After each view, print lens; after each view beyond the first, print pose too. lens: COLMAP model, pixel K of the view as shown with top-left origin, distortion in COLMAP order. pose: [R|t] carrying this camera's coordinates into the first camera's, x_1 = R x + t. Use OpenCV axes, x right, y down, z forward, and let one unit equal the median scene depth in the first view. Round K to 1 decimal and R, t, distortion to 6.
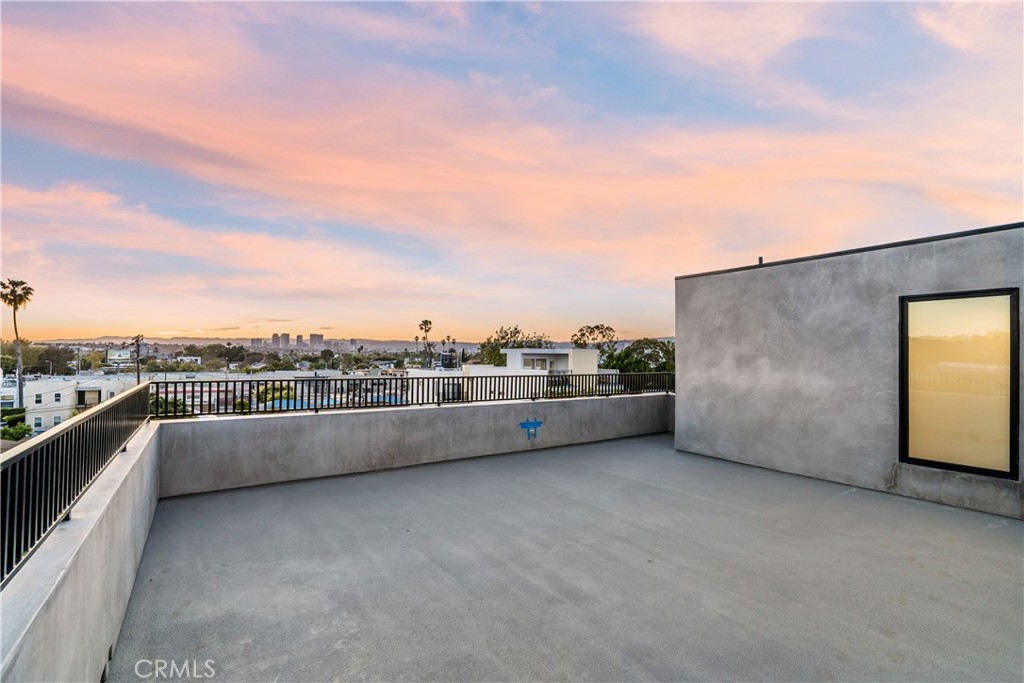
lens RADIAL K [[470.5, 0, 512.0], [0, 470.5, 341.5], [0, 0, 1]] dist [-0.002361, 0.000084]
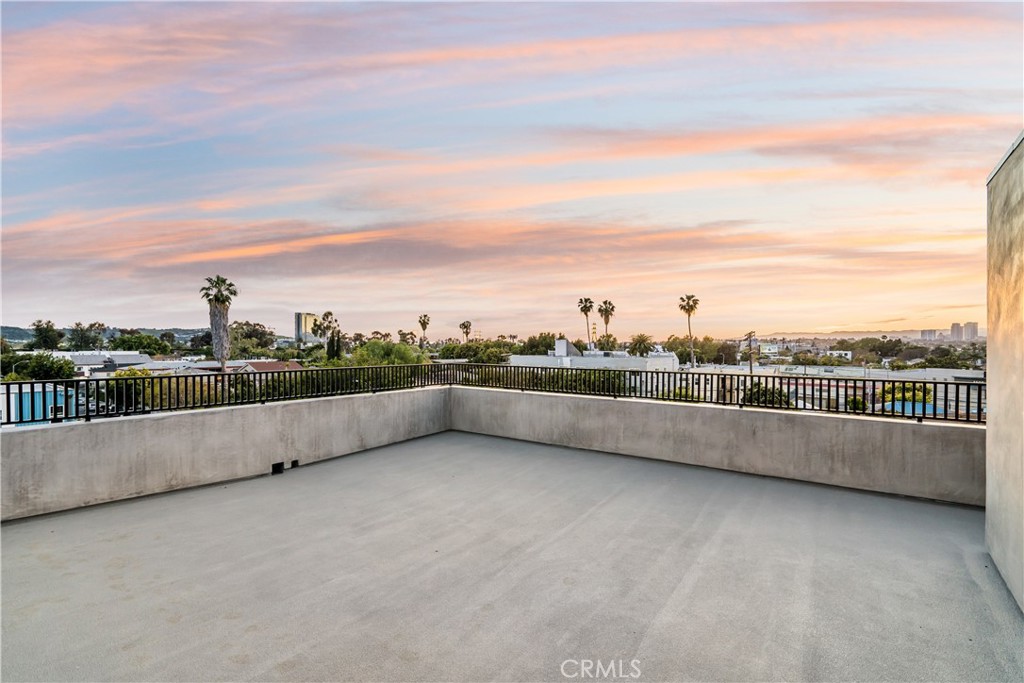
lens RADIAL K [[470.5, 0, 512.0], [0, 470.5, 341.5], [0, 0, 1]] dist [-0.002361, 0.000084]
pose [[0.339467, -0.015952, -0.940483, 0.702342], [0.027436, 0.999599, -0.007051, 0.015834], [0.940218, -0.023410, 0.339769, 0.441398]]
